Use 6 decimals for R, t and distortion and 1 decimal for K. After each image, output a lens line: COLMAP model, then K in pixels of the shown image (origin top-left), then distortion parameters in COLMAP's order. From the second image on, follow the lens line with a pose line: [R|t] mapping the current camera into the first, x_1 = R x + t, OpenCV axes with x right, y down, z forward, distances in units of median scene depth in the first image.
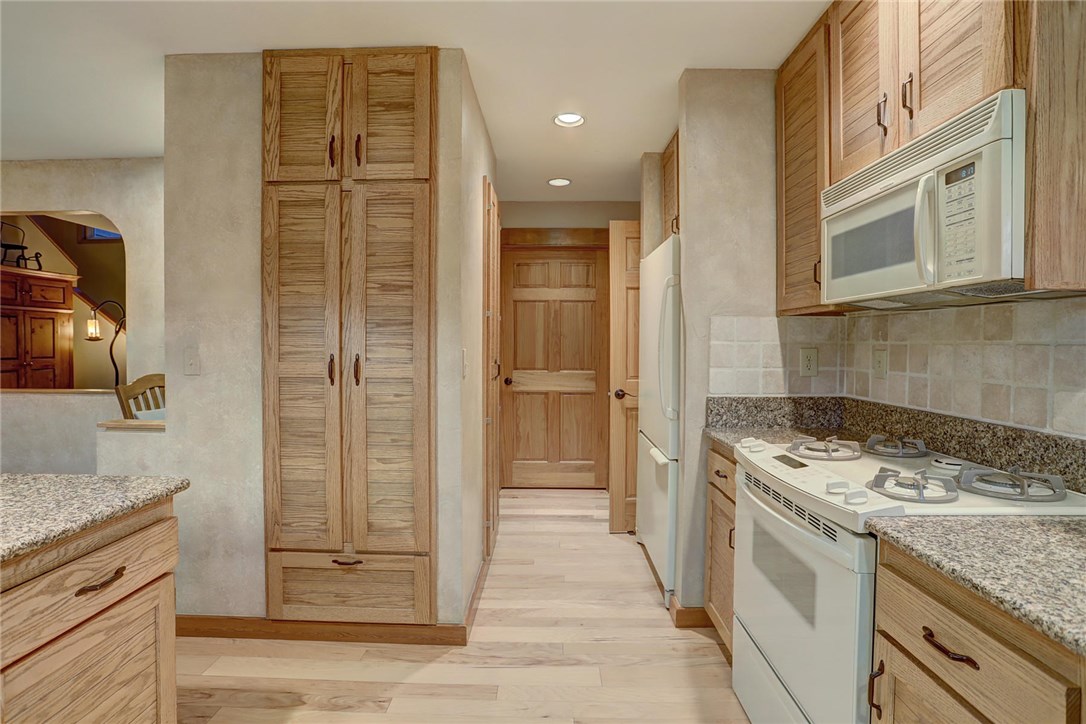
lens RADIAL K [[552.4, 0, 543.0], [0, 552.4, 362.0], [0, 0, 1]] dist [-0.066168, 0.039190]
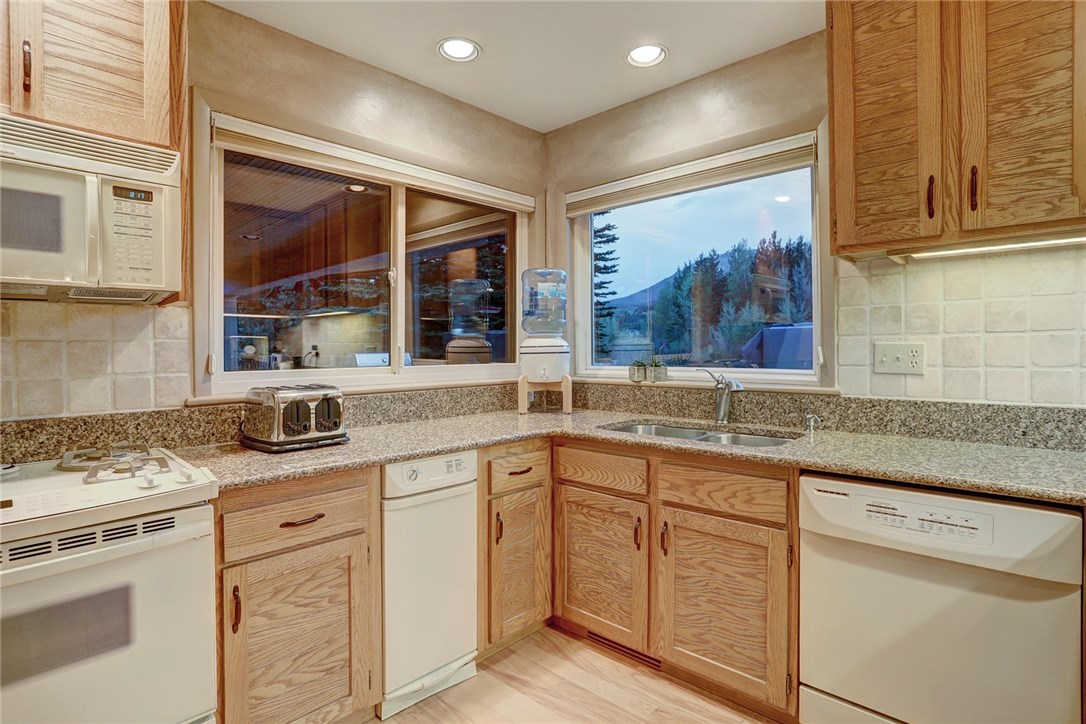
lens RADIAL K [[552.4, 0, 543.0], [0, 552.4, 362.0], [0, 0, 1]] dist [-0.066168, 0.039190]
pose [[-0.739802, -0.014961, 0.672658, -0.633190], [0.029203, 0.998097, 0.054317, -0.020209], [-0.672191, 0.059827, -0.737957, 1.197534]]
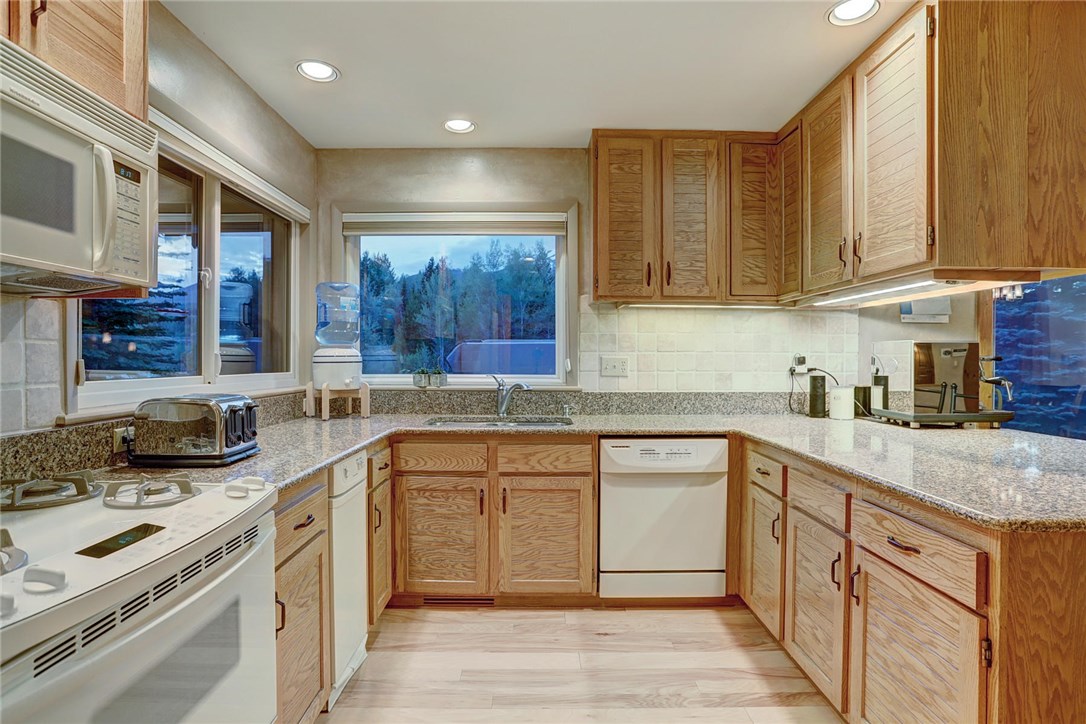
lens RADIAL K [[563.1, 0, 543.0], [0, 563.1, 362.0], [0, 0, 1]] dist [-0.053016, 0.034206]
pose [[-0.999613, -0.007254, -0.026865, 0.019994], [-0.008352, 0.999125, 0.040990, -0.040595], [0.026544, 0.041198, -0.998798, 1.917749]]
